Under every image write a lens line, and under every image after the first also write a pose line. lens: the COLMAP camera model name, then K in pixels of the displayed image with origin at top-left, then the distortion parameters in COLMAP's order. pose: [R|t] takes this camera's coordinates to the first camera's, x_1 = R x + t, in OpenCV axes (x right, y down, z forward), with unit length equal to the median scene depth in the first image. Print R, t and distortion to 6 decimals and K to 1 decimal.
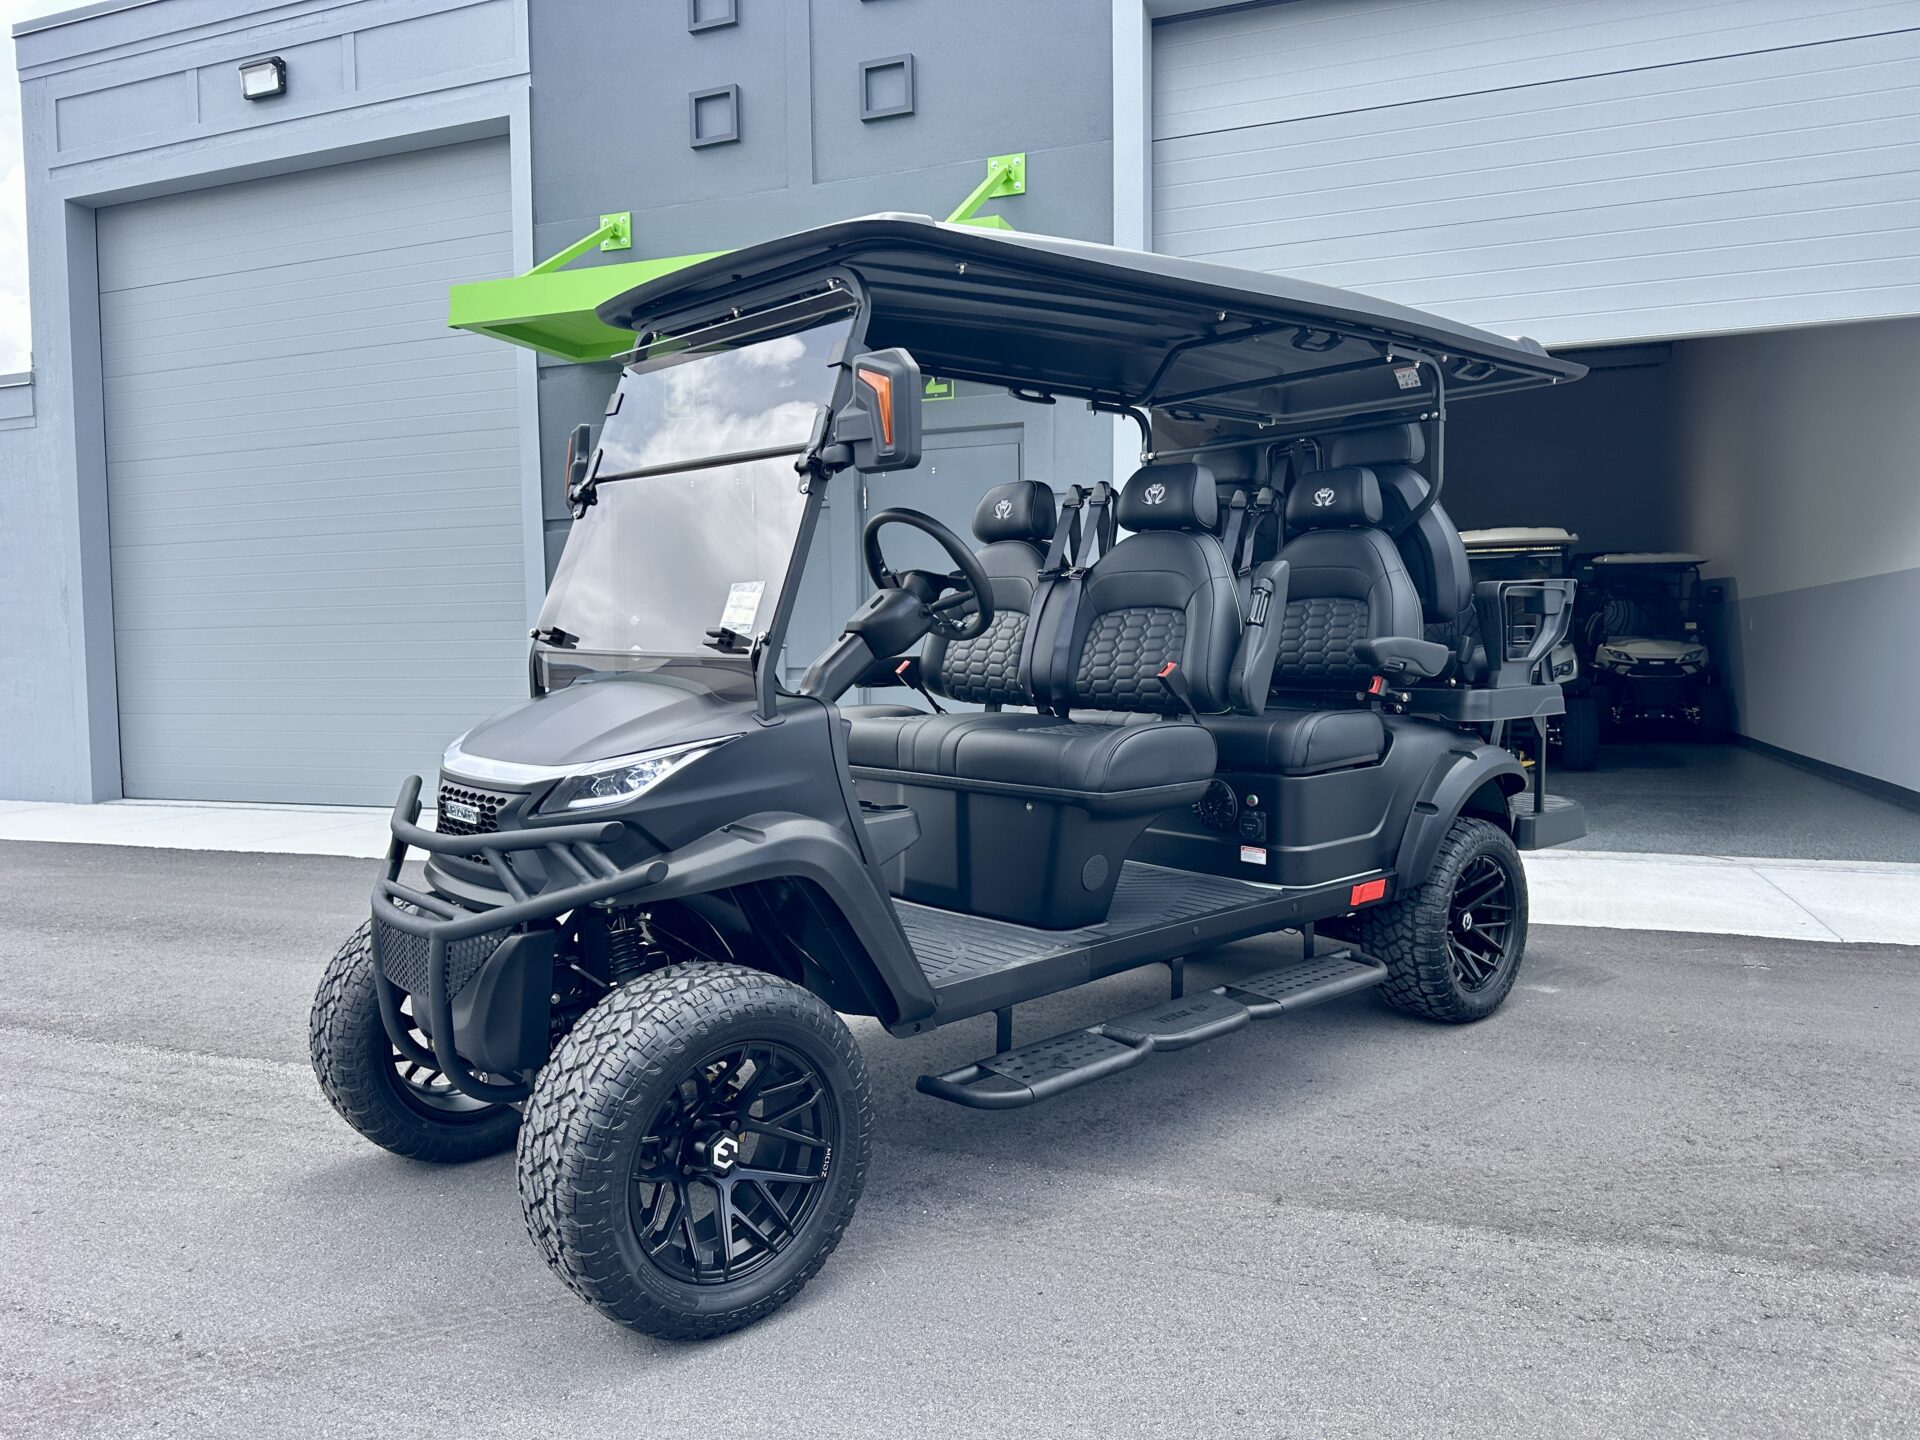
lens RADIAL K [[1336.1, 0, 943.6], [0, 1336.1, 717.1], [0, 0, 1]] dist [0.032880, -0.047854]
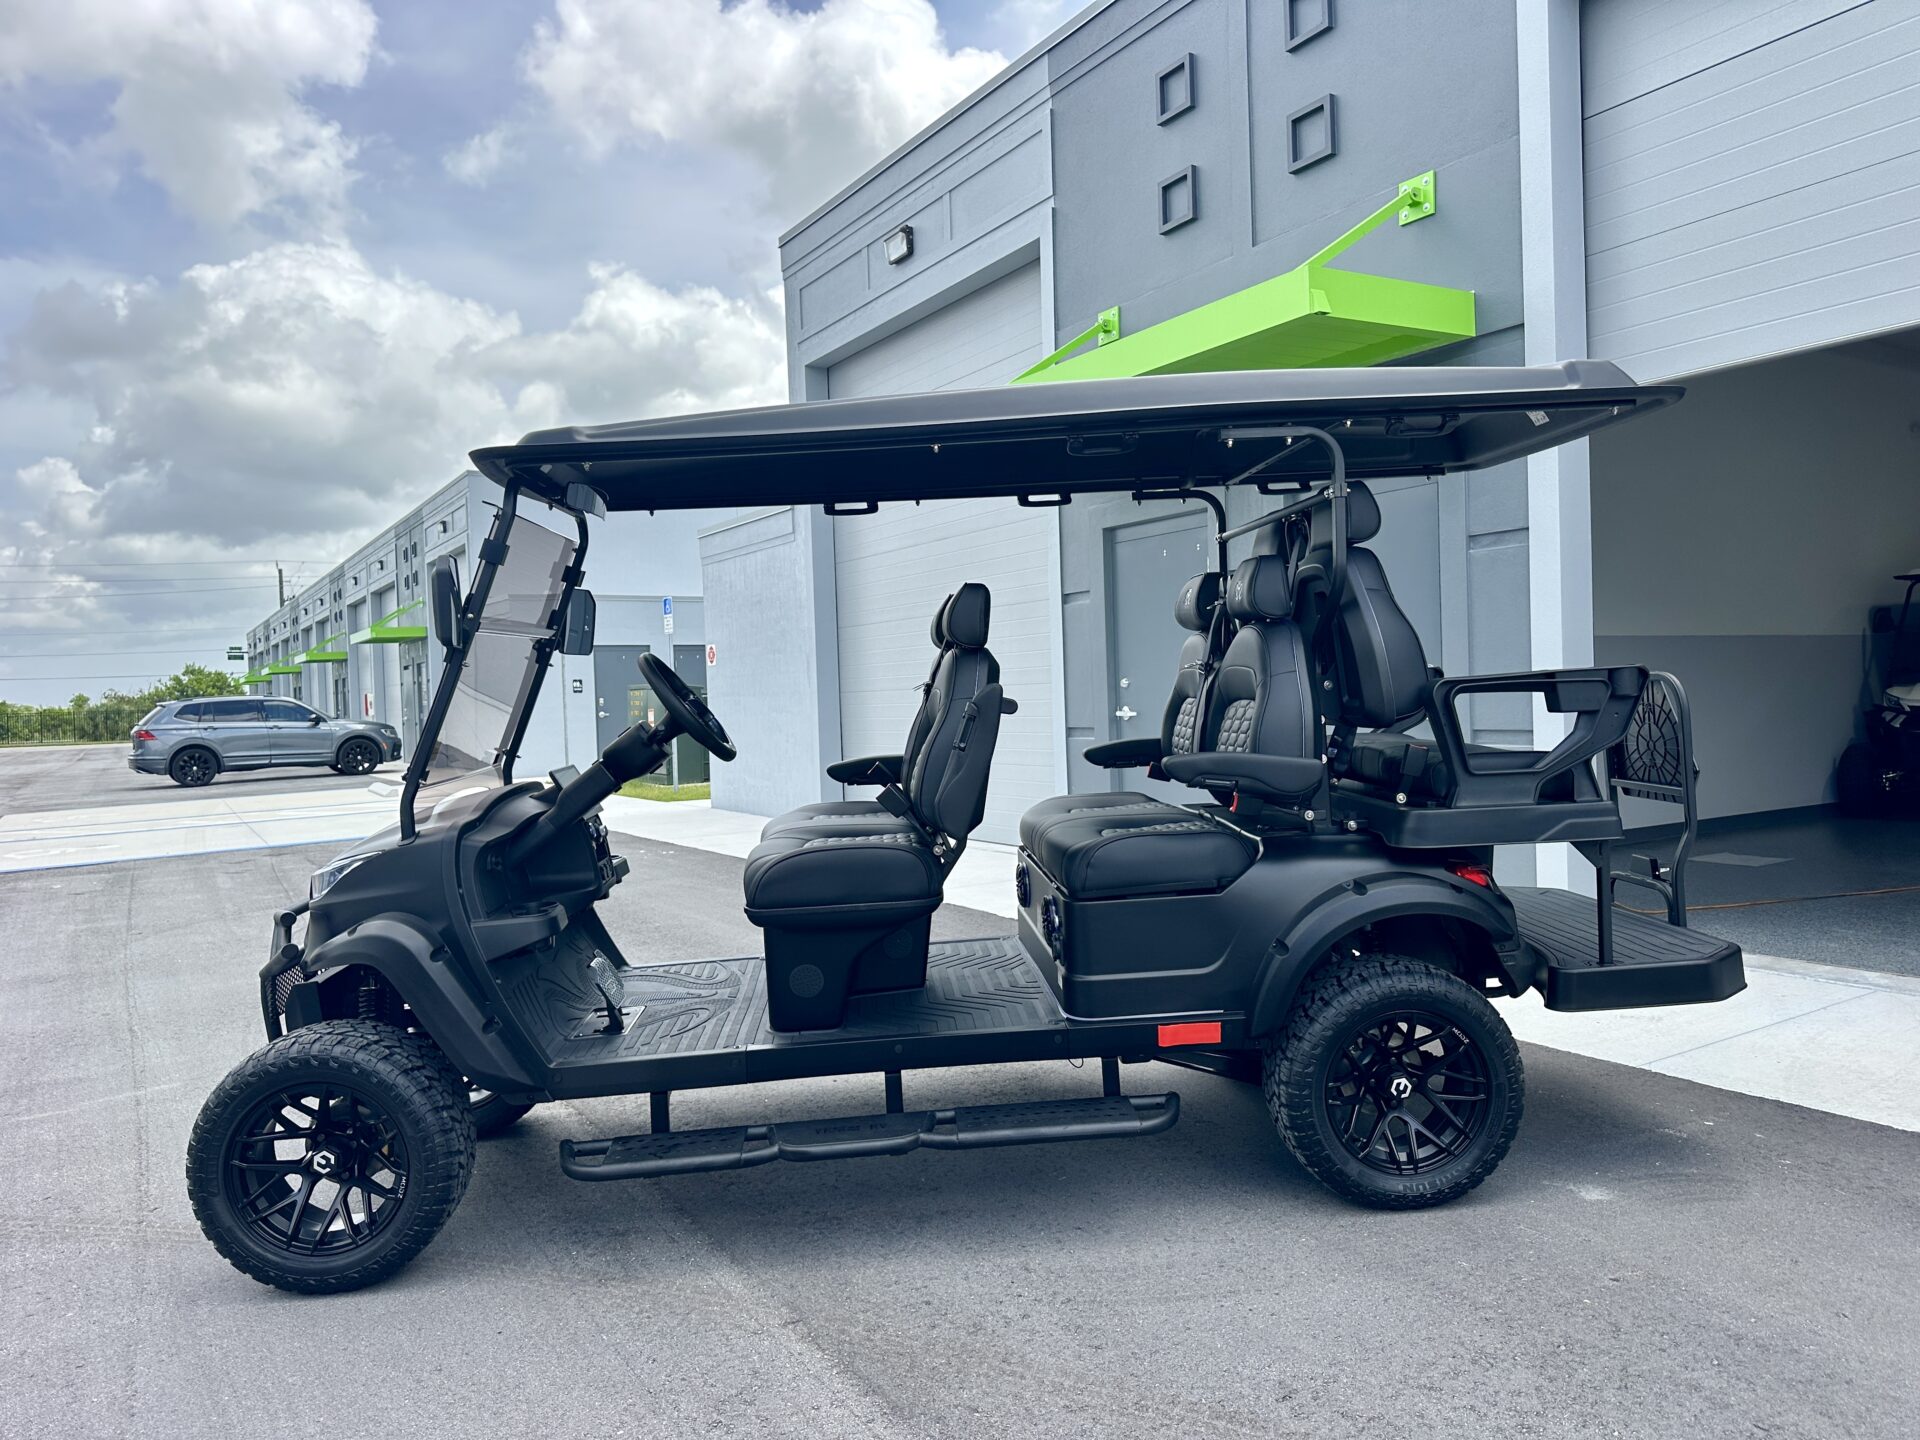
lens RADIAL K [[1335.5, 0, 962.6], [0, 1335.5, 710.7], [0, 0, 1]] dist [0.029386, -0.041443]
pose [[0.796670, -0.007732, -0.604365, 0.890524], [-0.006150, 0.999763, -0.020897, -0.082083], [0.604383, 0.020365, 0.796434, 0.223611]]
